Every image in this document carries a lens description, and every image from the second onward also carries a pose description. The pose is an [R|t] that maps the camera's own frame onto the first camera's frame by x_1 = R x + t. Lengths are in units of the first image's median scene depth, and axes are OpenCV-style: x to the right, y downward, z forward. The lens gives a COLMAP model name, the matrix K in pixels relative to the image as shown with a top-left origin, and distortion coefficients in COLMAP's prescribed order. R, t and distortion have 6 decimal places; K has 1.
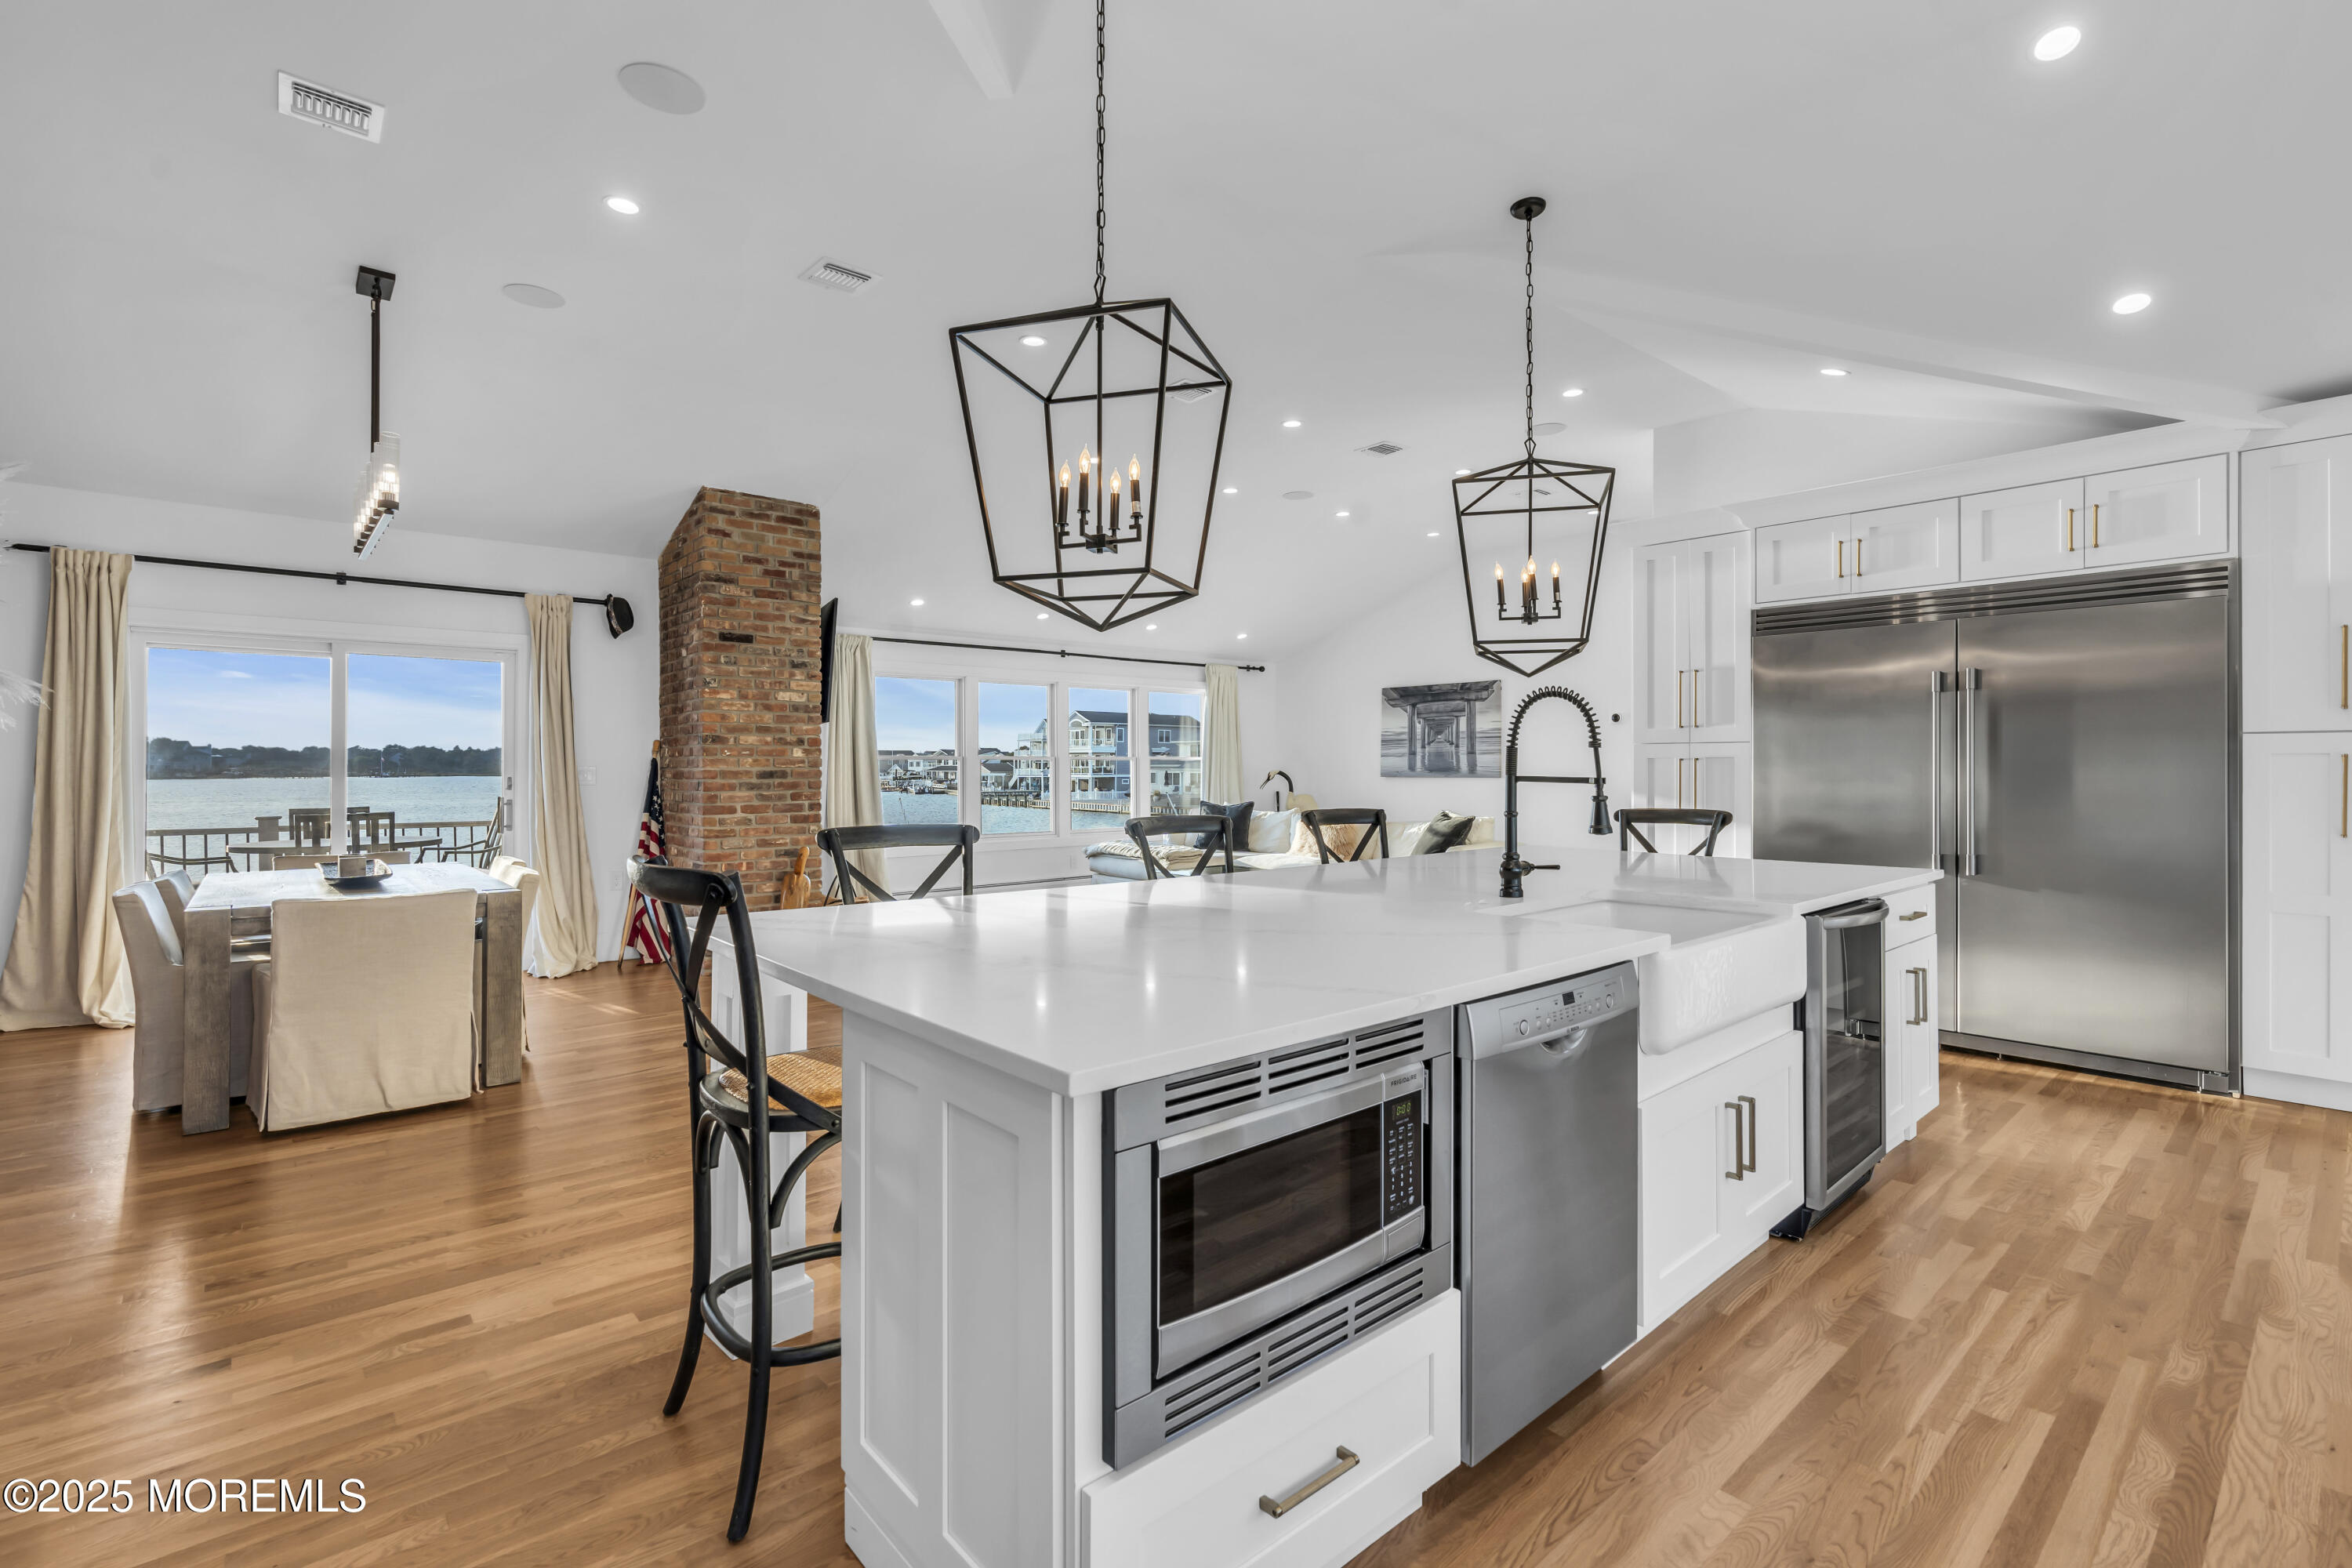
lens RADIAL K [[1059.7, 0, 1172.7], [0, 1059.7, 758.0], [0, 0, 1]] dist [-0.000258, -0.000433]
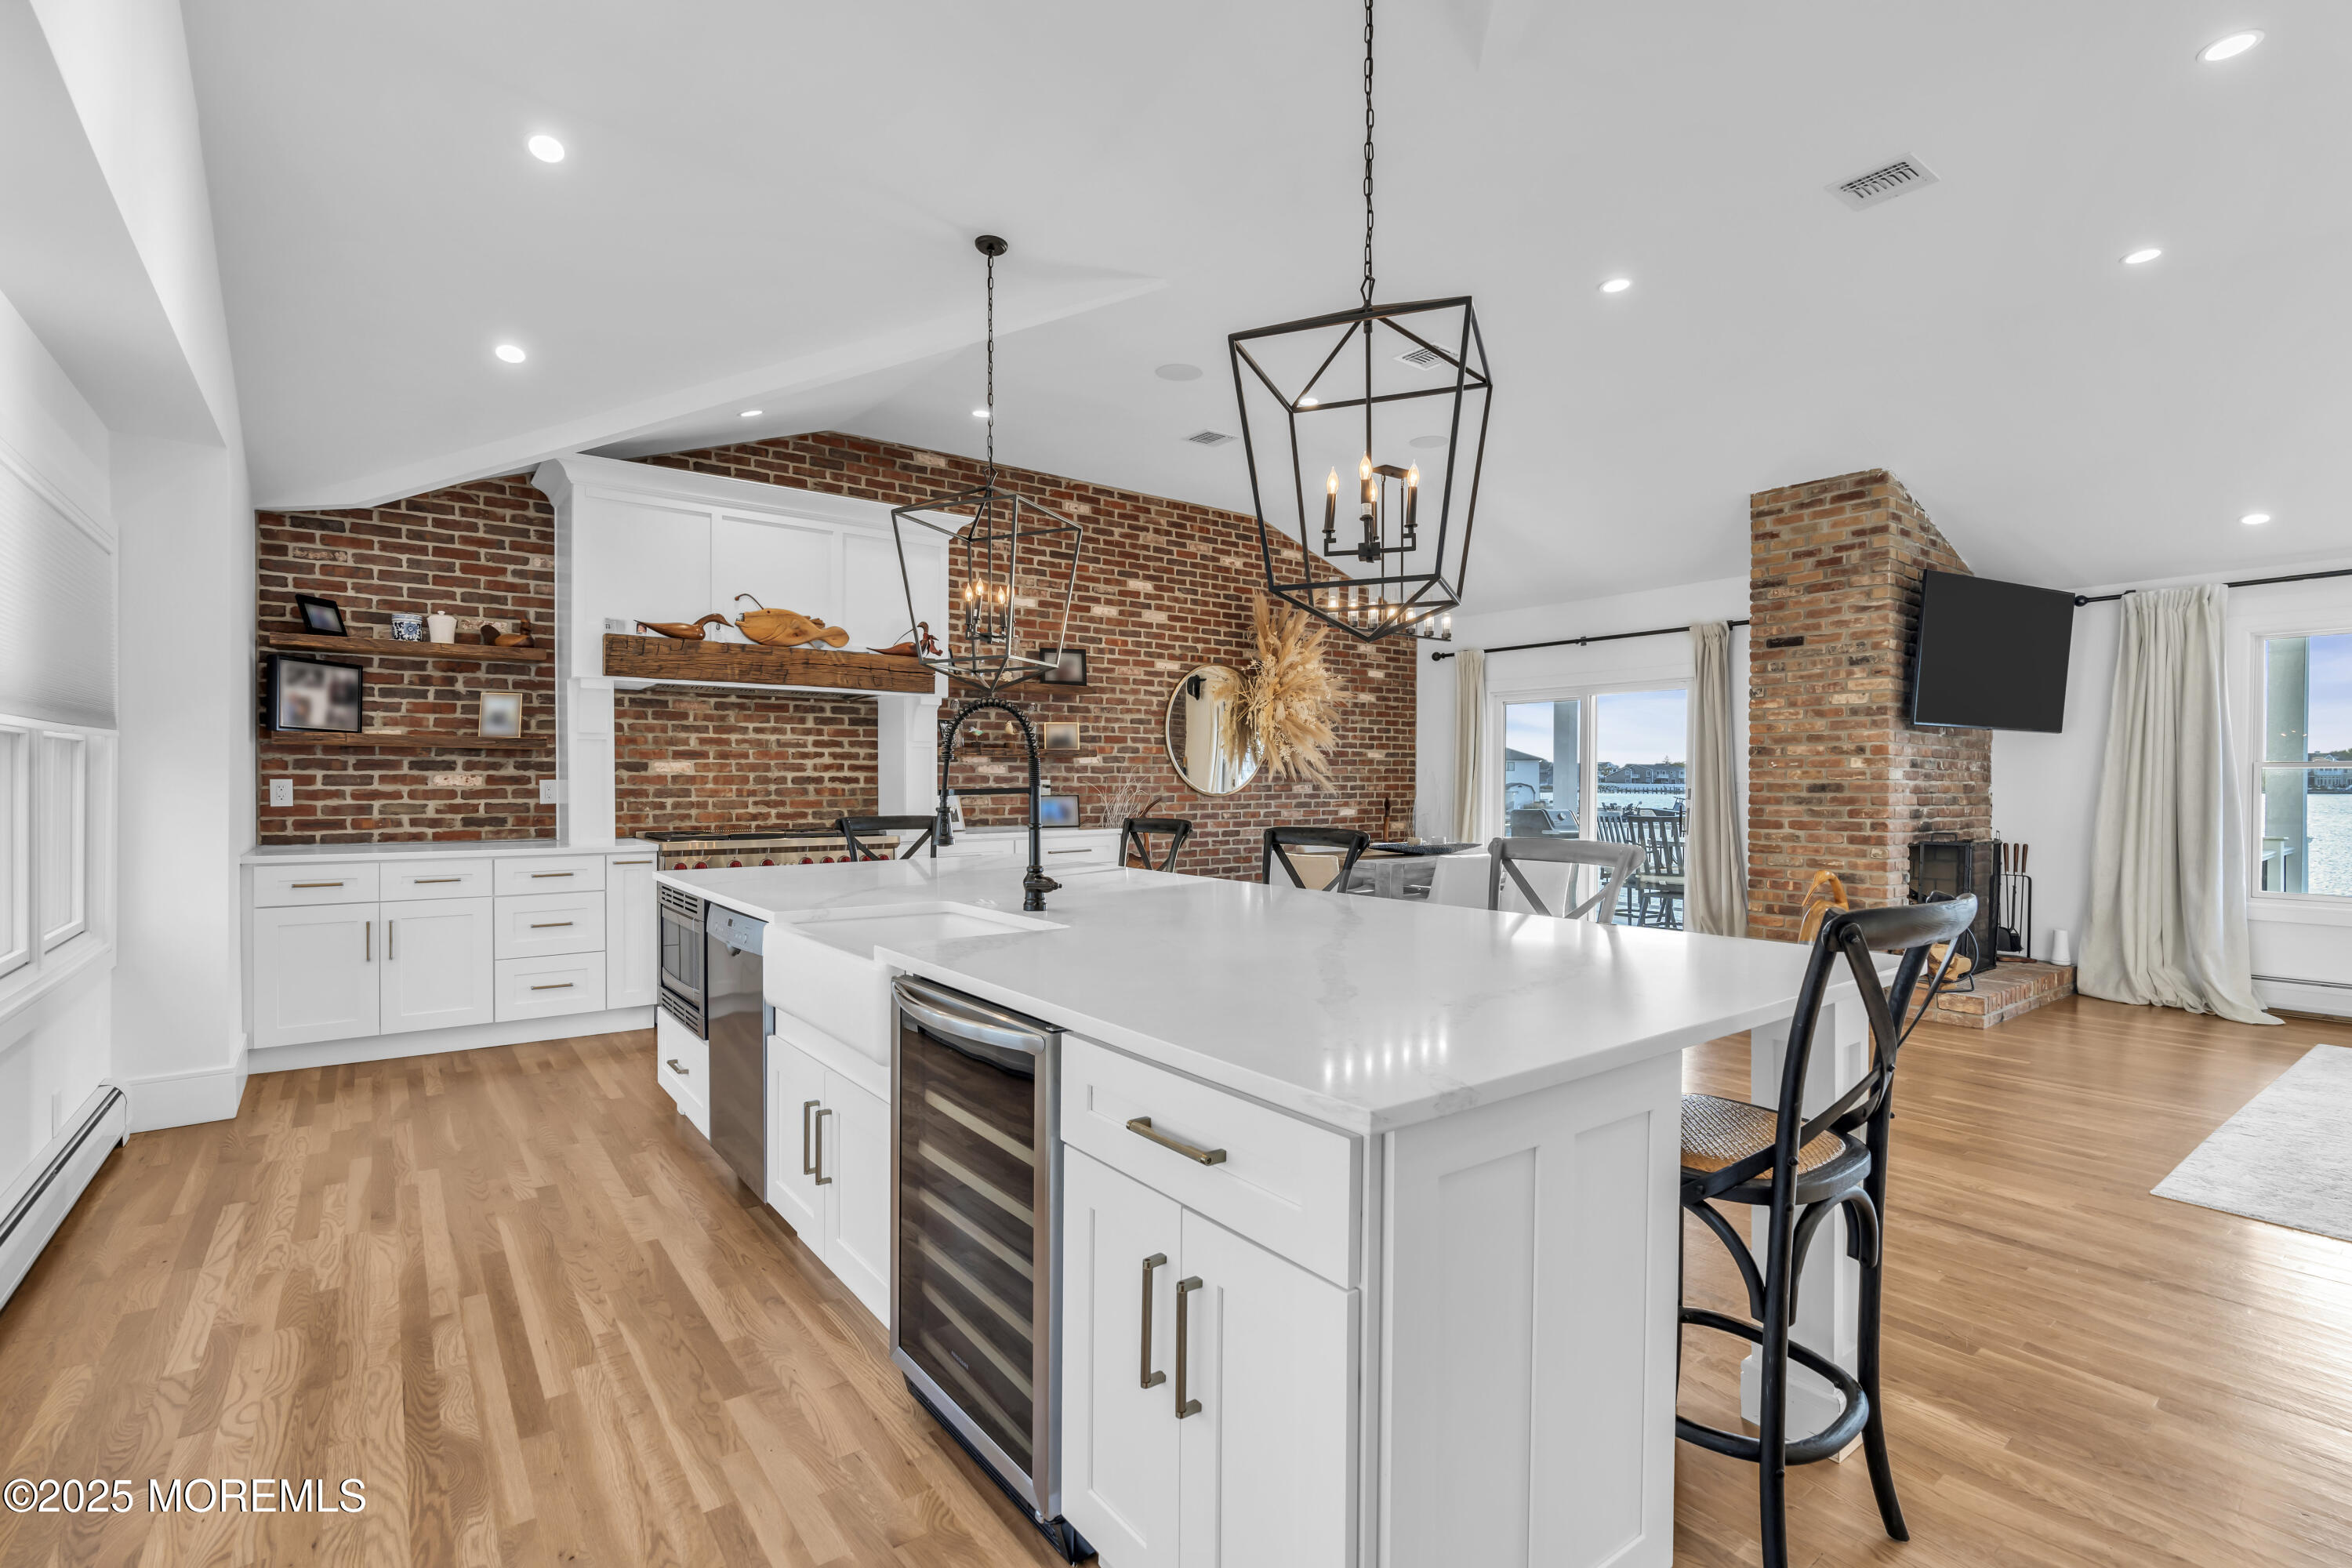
lens RADIAL K [[1053.7, 0, 1169.4], [0, 1053.7, 783.3], [0, 0, 1]] dist [-0.005352, -0.000099]
pose [[-0.069288, 0.003807, -0.997589, 0.551749], [0.007841, 0.999964, 0.003271, 0.004530], [0.997566, -0.007595, -0.069315, 0.511814]]
